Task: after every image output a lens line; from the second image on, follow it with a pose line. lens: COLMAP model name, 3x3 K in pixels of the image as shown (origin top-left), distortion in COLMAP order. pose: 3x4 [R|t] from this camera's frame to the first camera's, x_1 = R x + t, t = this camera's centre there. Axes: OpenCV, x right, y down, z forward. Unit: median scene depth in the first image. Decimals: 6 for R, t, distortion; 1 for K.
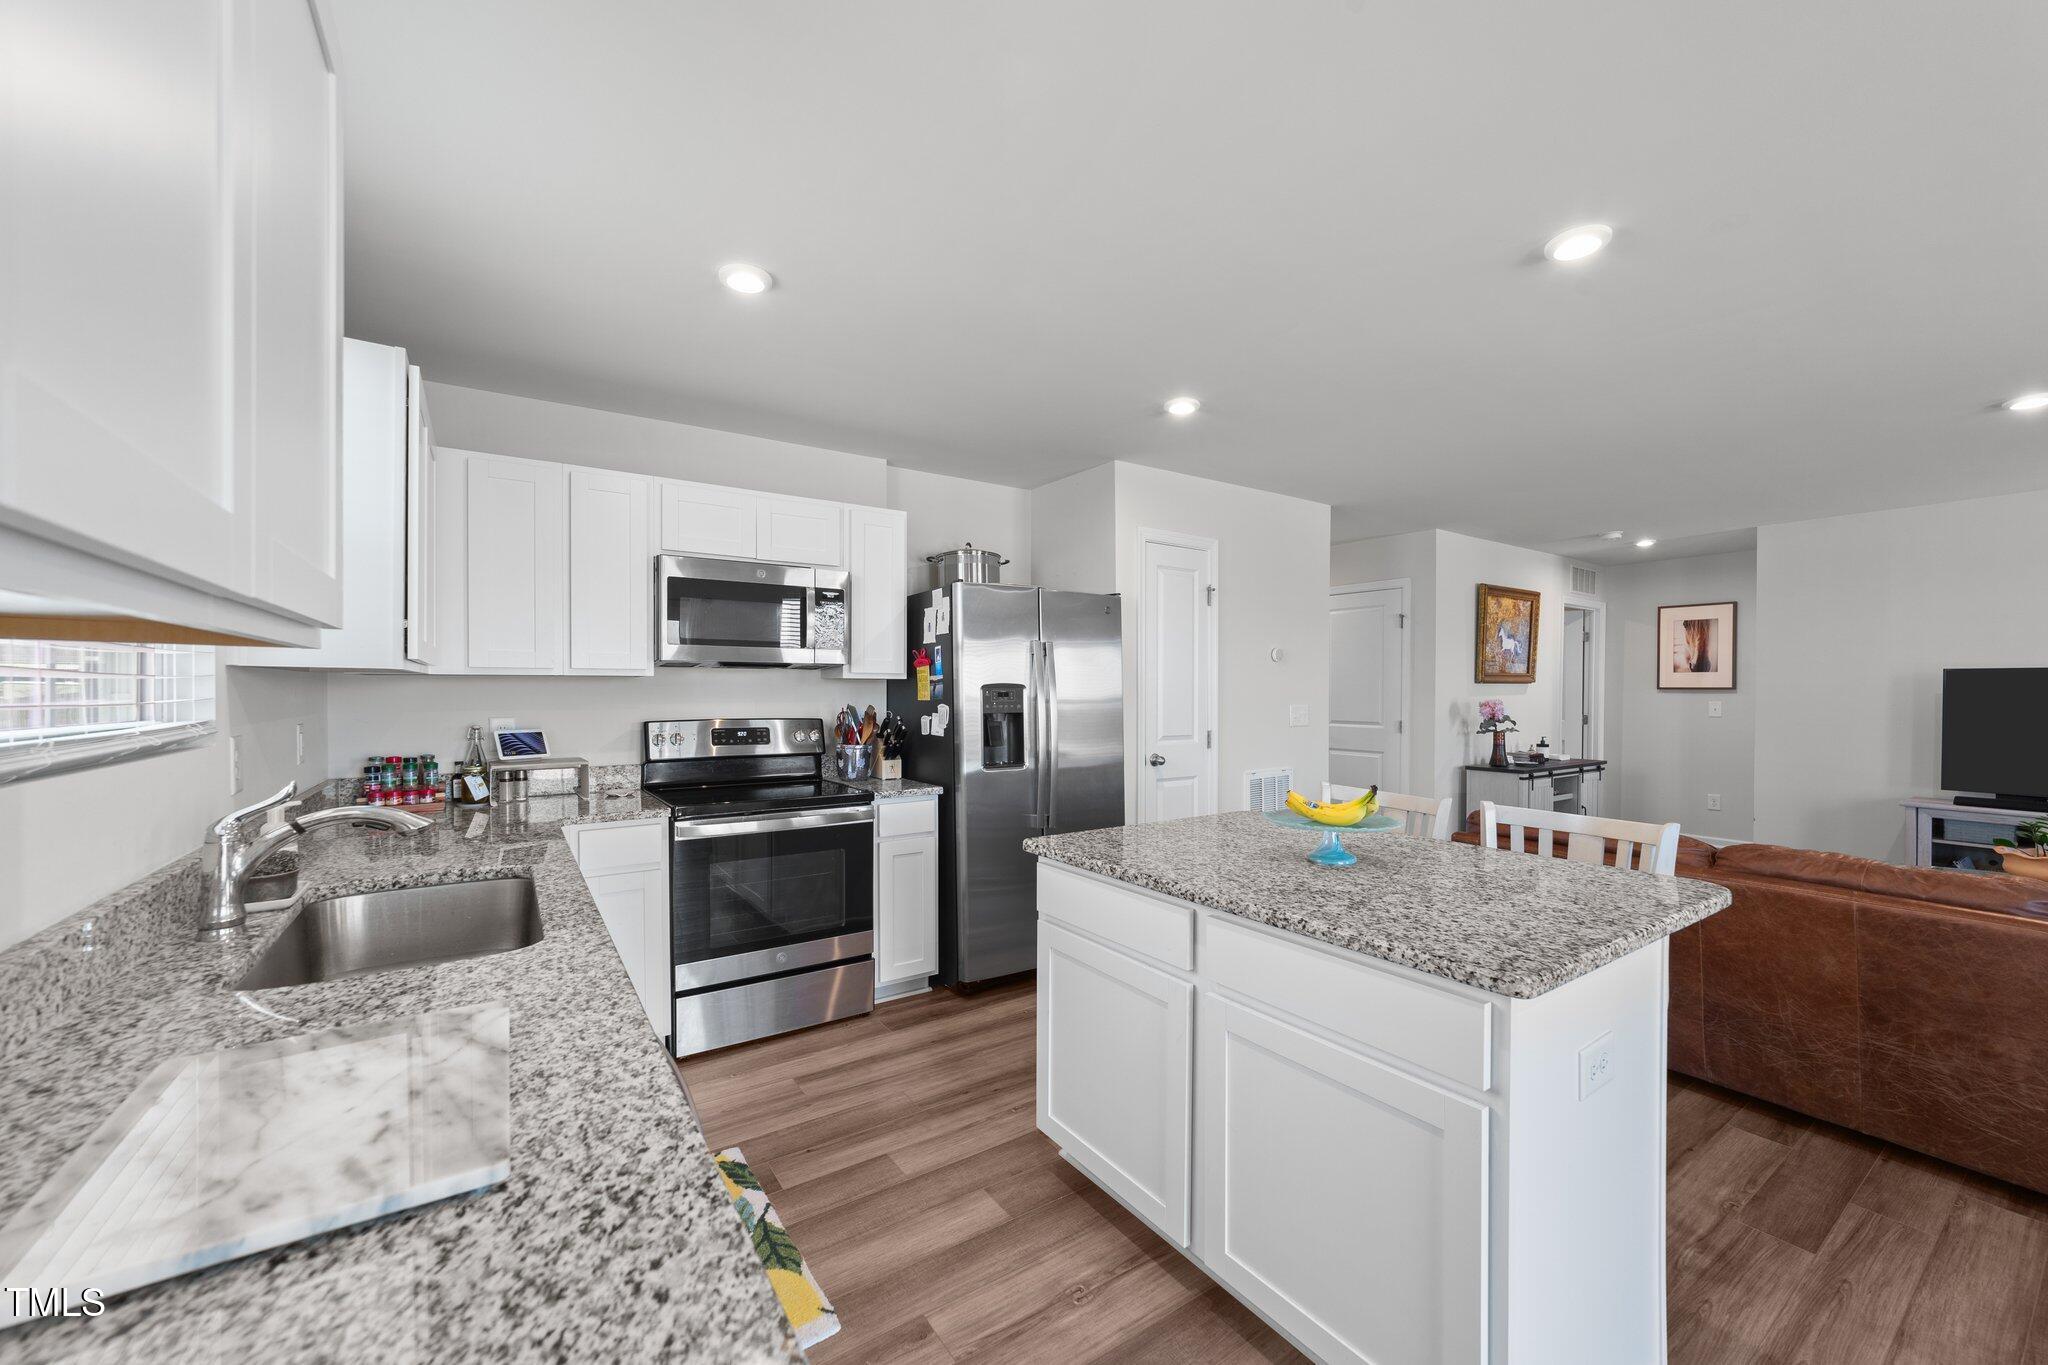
lens RADIAL K [[787.2, 0, 1037.3], [0, 787.2, 699.7], [0, 0, 1]] dist [-0.014859, 0.006675]
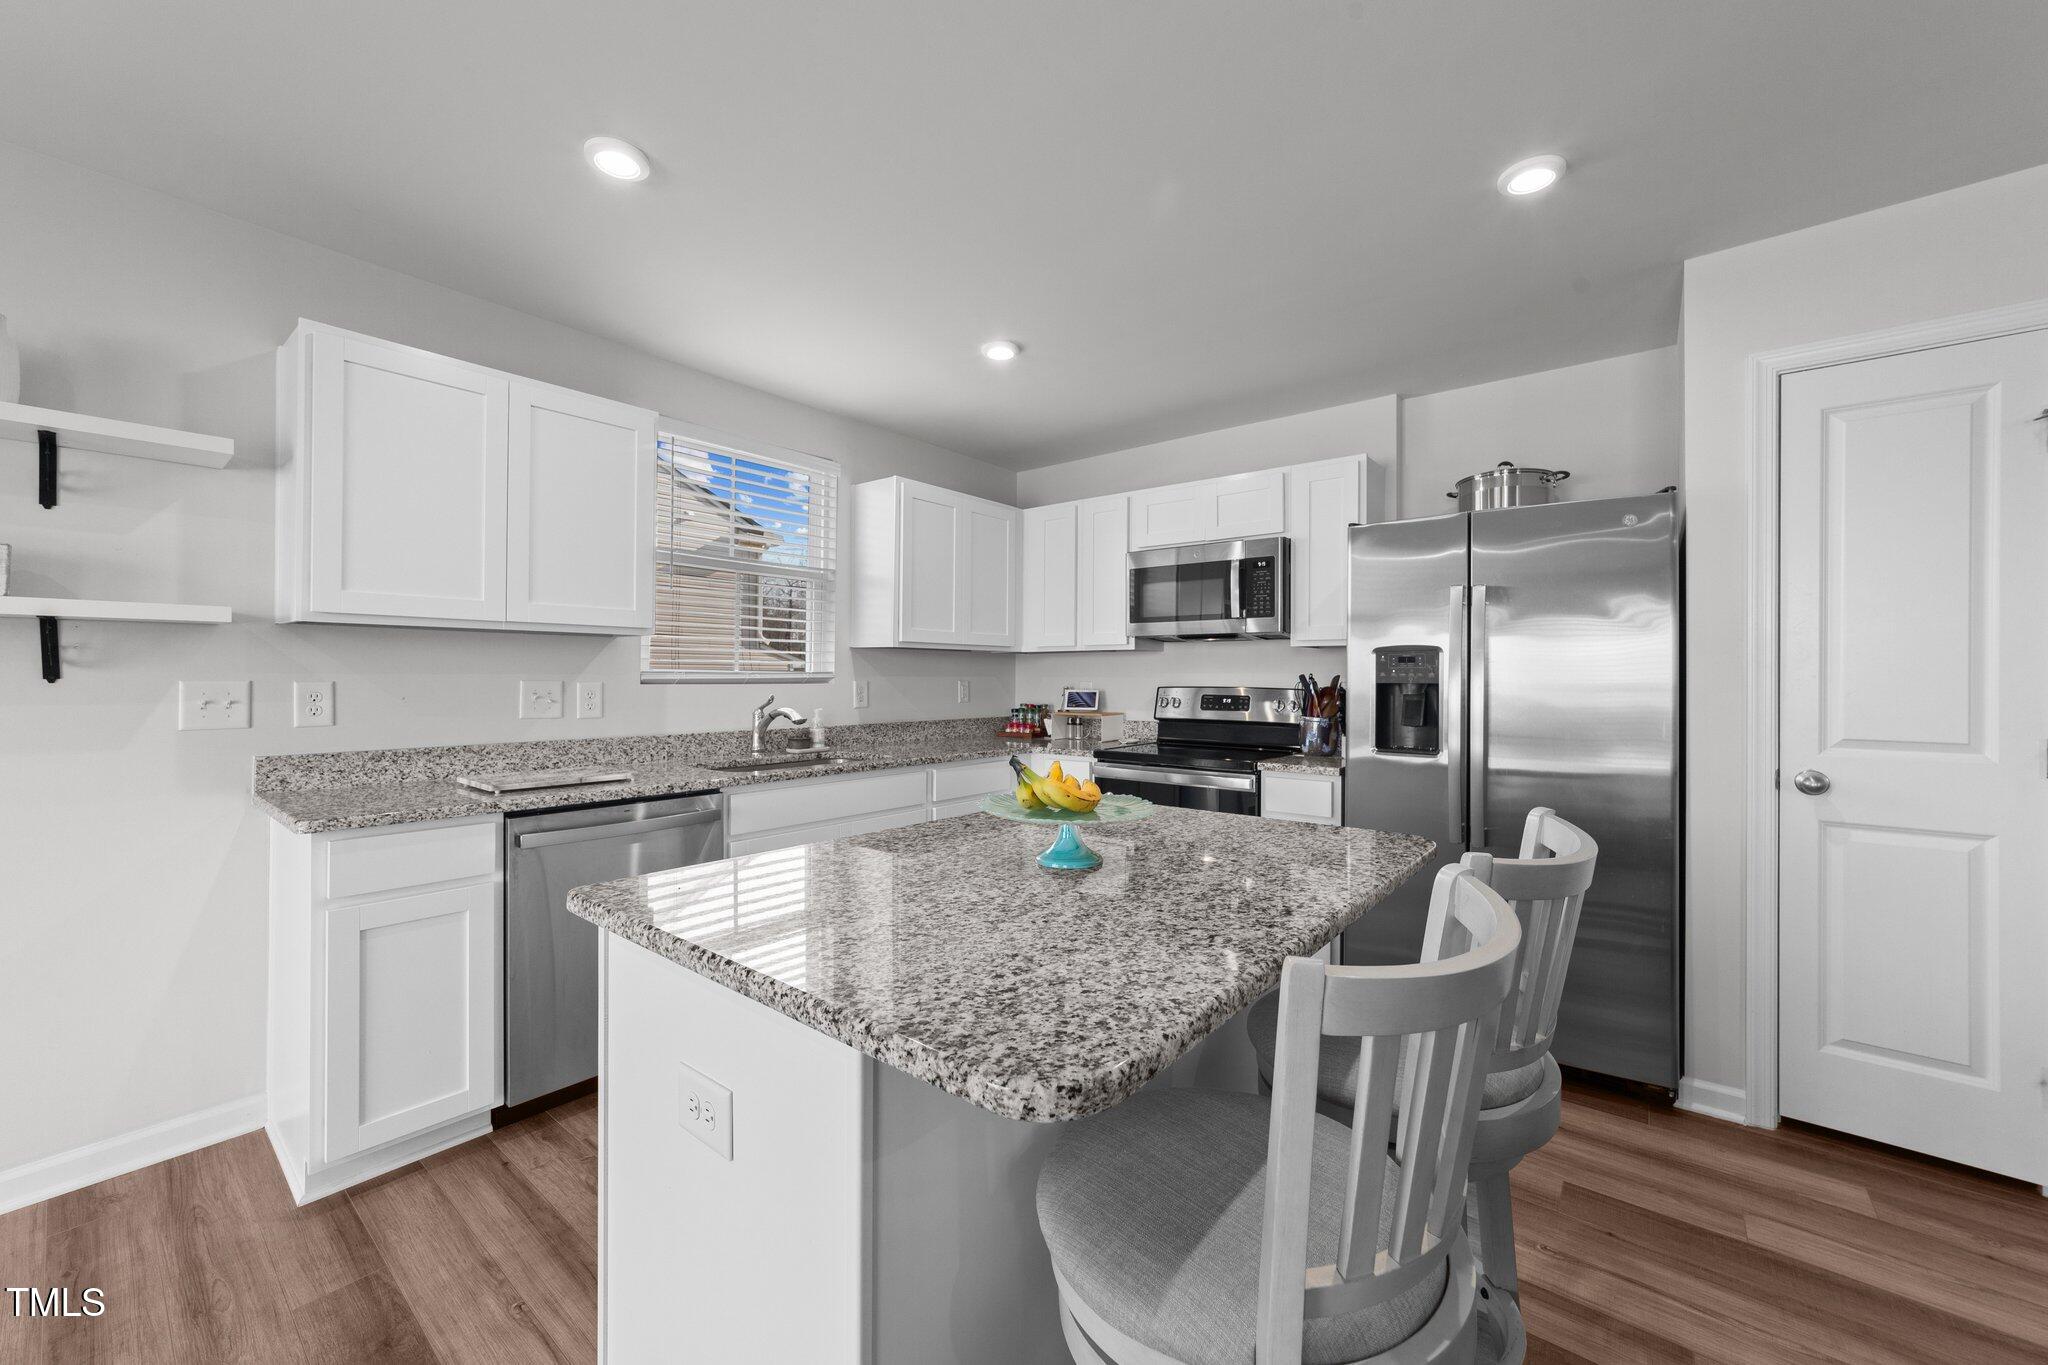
lens RADIAL K [[787.2, 0, 1027.7], [0, 787.2, 677.2], [0, 0, 1]] dist [-0.014859, 0.006675]
pose [[0.283885, 0.000421, -0.958858, 0.625878], [-0.016053, 0.999862, -0.004313, 0.021111], [0.958724, 0.016617, 0.283852, 0.444249]]
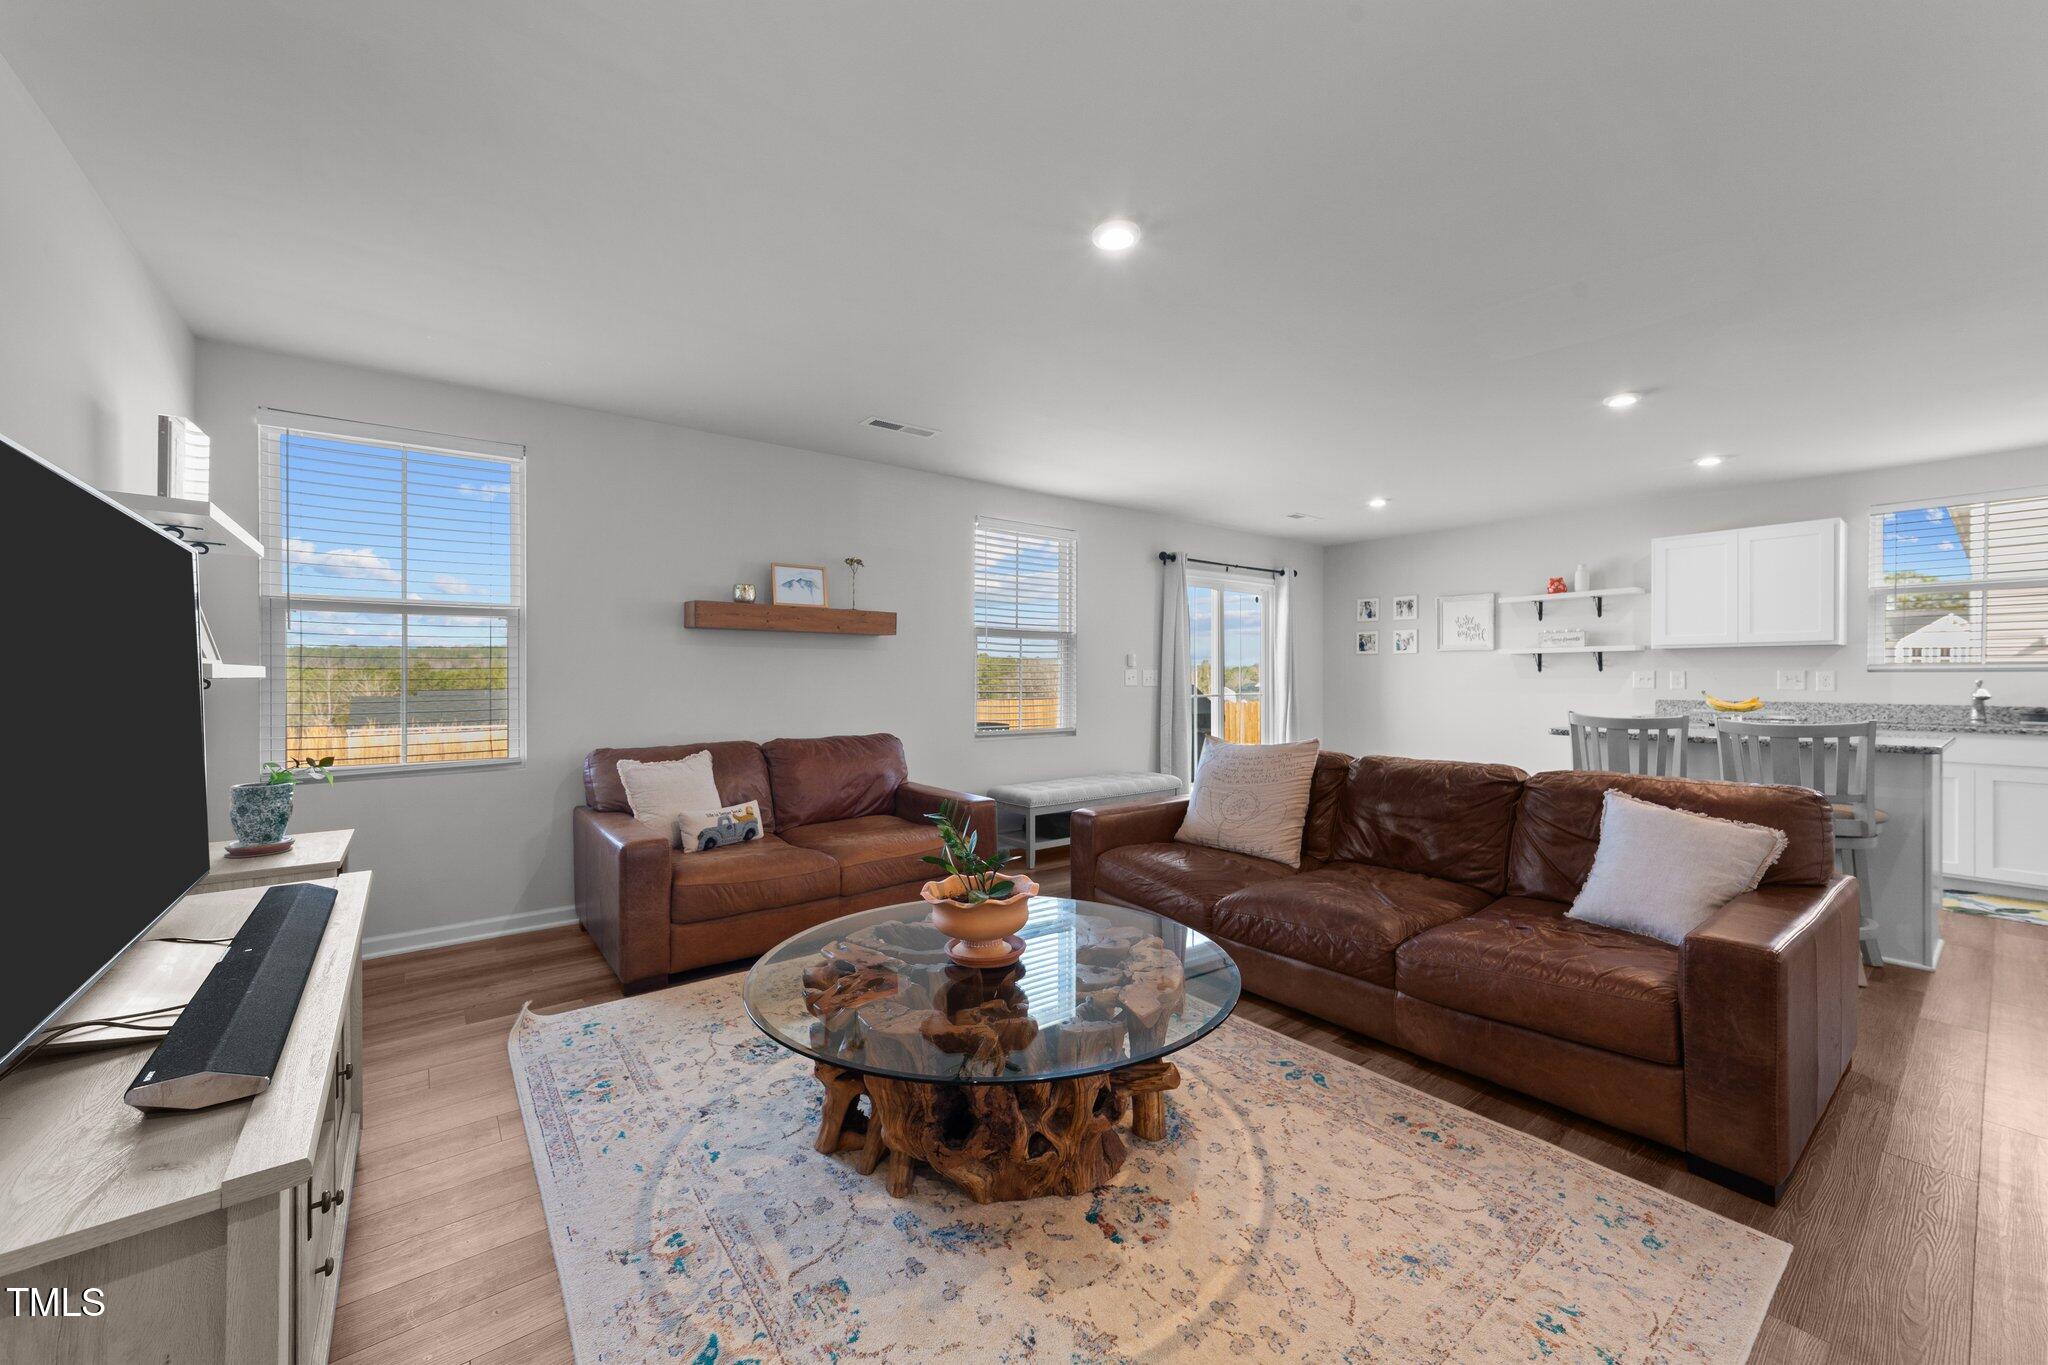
lens RADIAL K [[787.2, 0, 1025.0], [0, 787.2, 679.4], [0, 0, 1]] dist [-0.014859, 0.006675]
pose [[-0.998000, -0.001811, -0.063189, 1.333743], [-0.002796, 0.999876, 0.015497, 0.026876], [0.063153, 0.015643, -0.997881, 1.664712]]
